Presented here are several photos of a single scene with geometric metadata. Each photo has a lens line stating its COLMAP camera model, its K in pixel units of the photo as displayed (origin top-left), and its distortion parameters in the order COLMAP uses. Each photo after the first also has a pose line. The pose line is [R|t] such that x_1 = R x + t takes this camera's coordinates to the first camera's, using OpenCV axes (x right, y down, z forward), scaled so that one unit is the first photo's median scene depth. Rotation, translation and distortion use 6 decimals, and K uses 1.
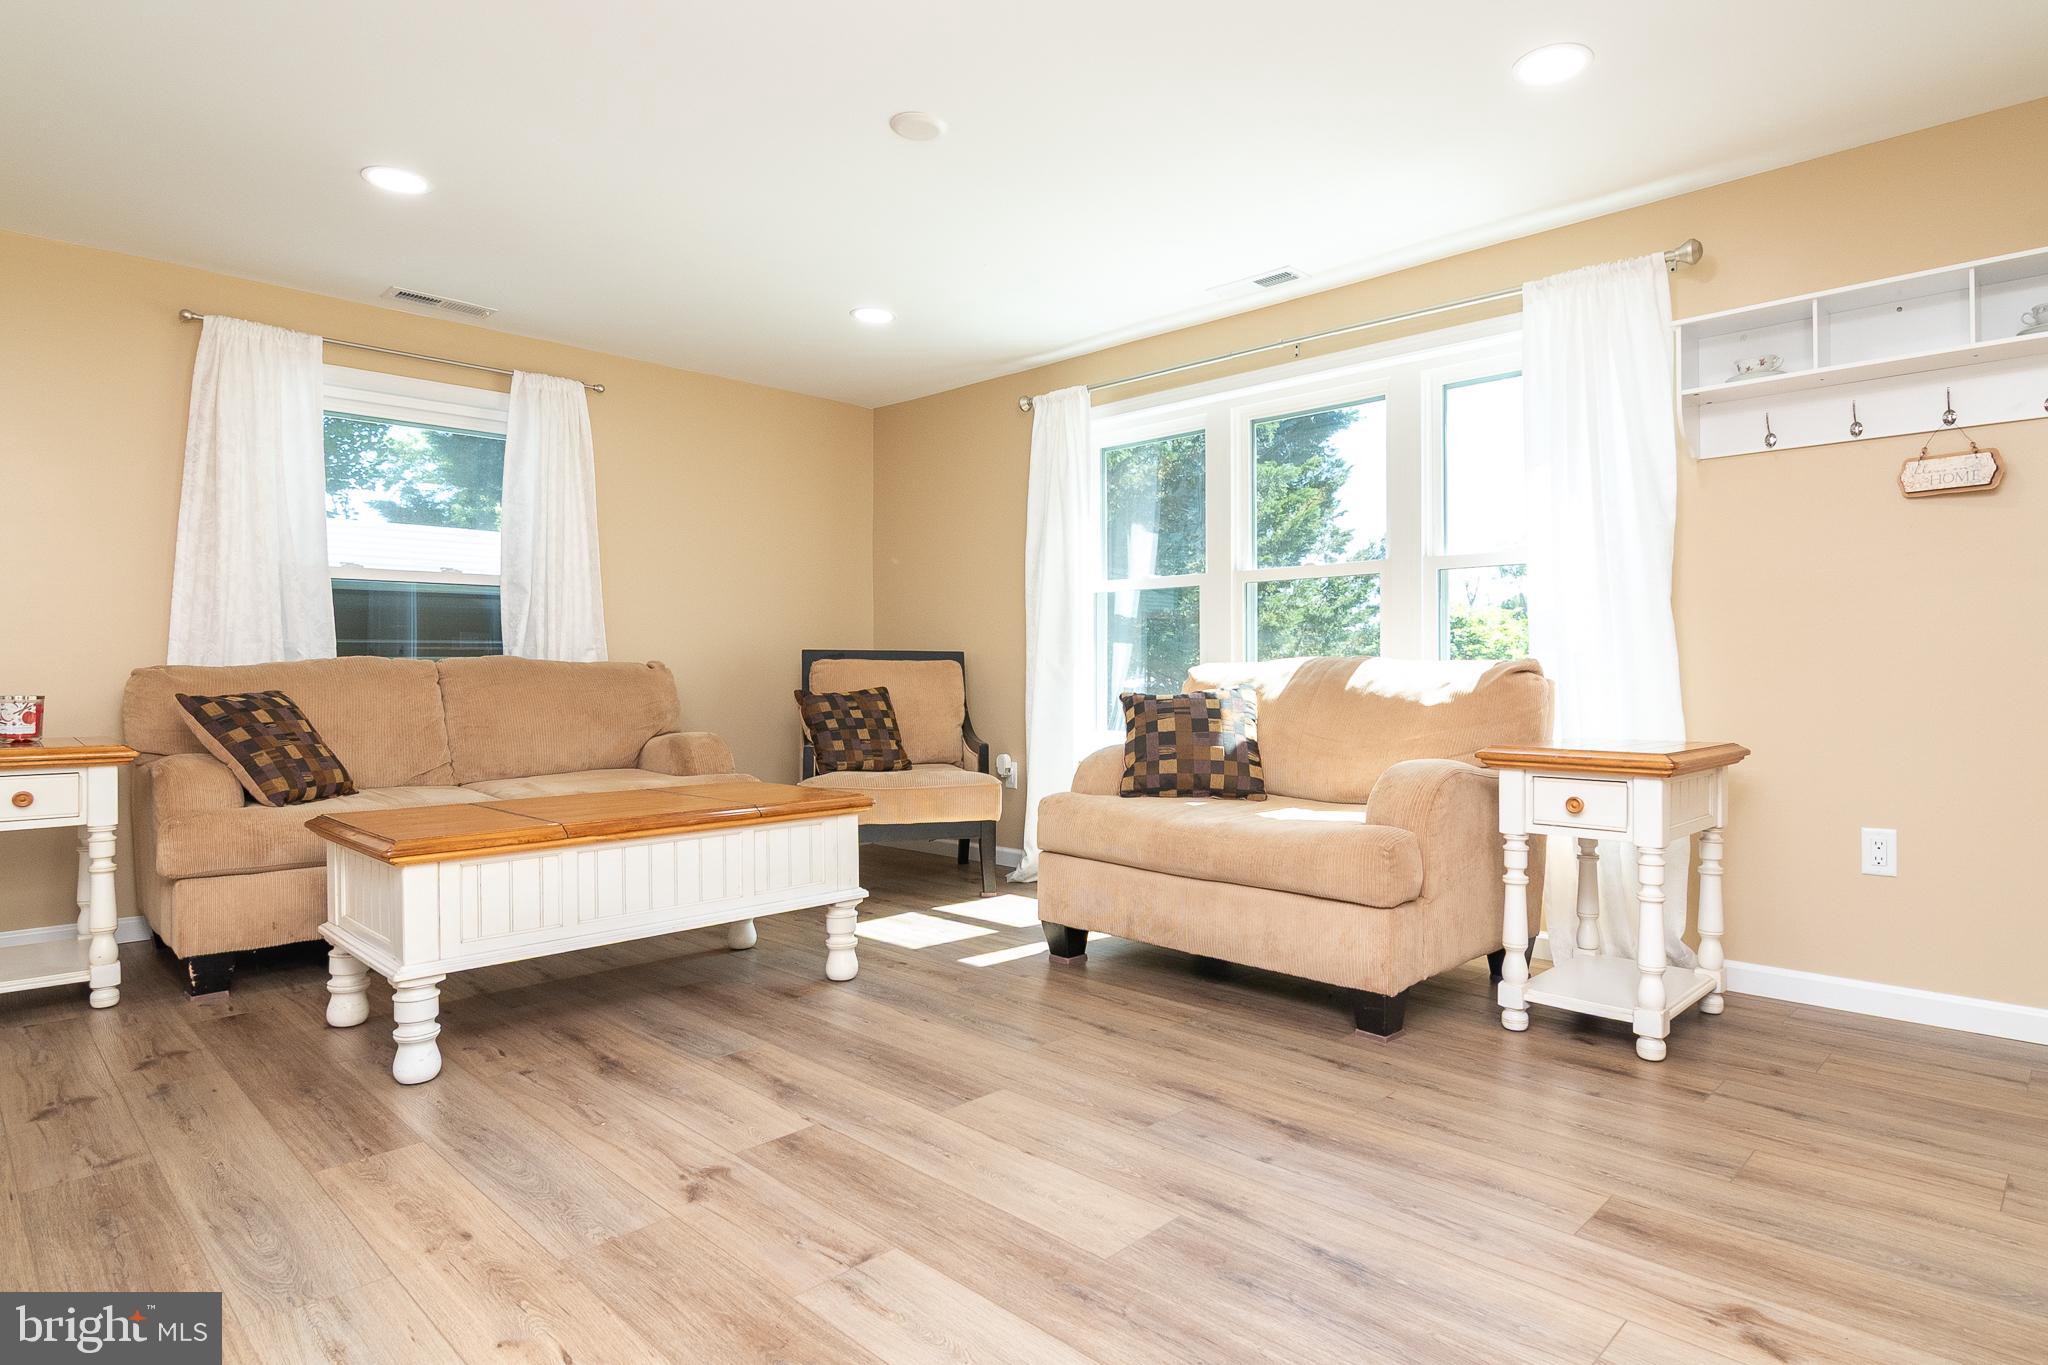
lens RADIAL K [[1089.7, 0, 1024.0], [0, 1089.7, 682.5], [0, 0, 1]] dist [0.002244, 0.000257]
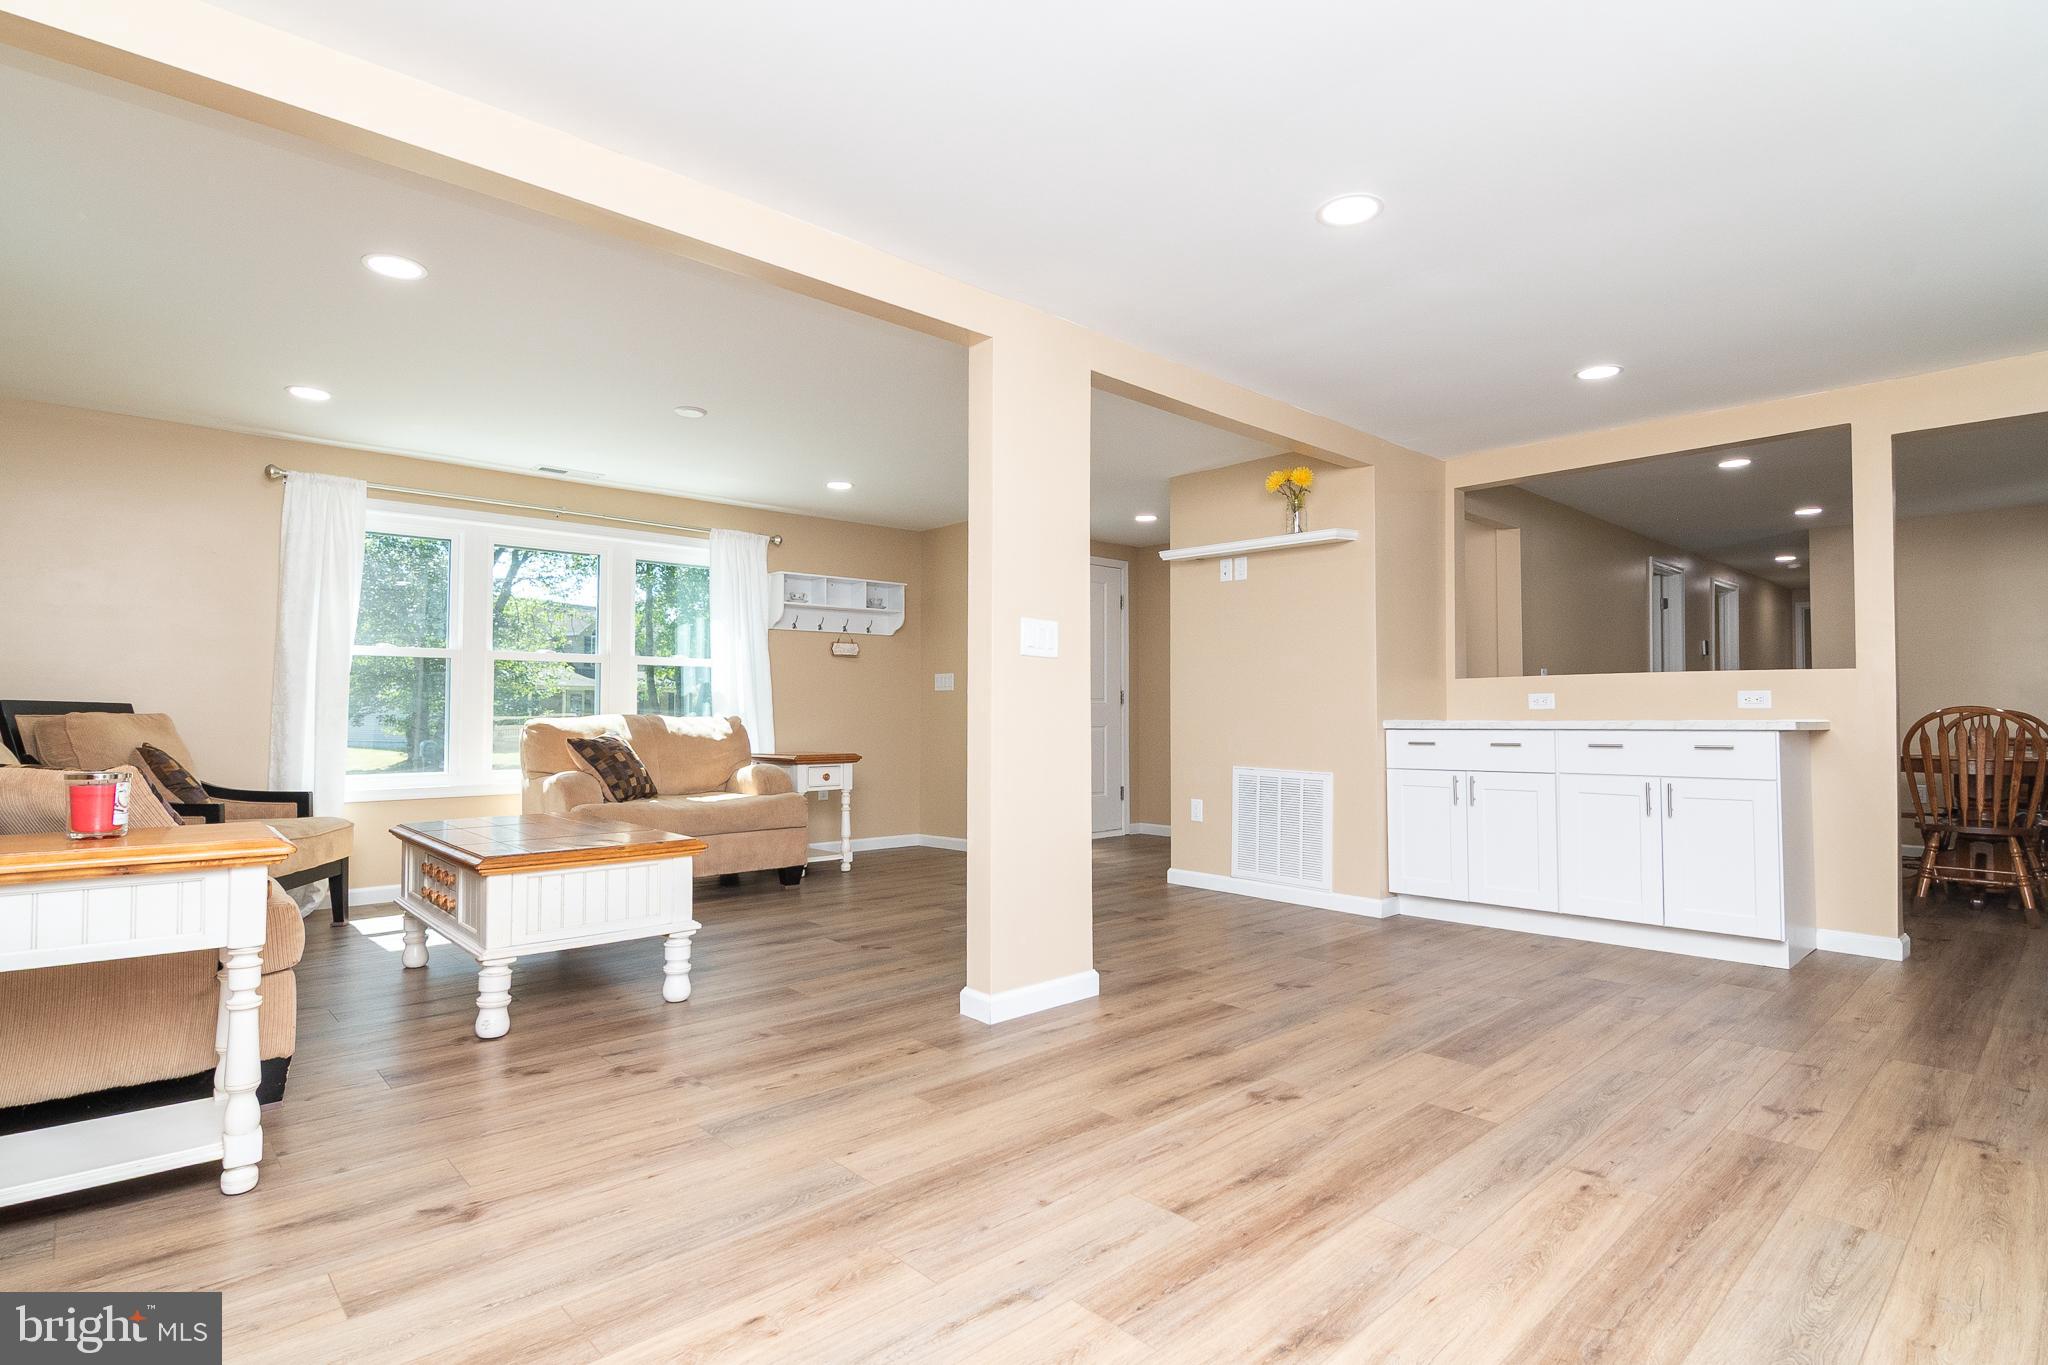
lens RADIAL K [[1006.7, 0, 1004.2], [0, 1006.7, 680.9], [0, 0, 1]] dist [-0.002781, -0.000538]
pose [[0.116410, 0.020308, 0.992994, -1.593066], [-0.003008, 0.999794, -0.020094, -0.058605], [-0.993197, -0.000648, 0.116447, 0.293383]]
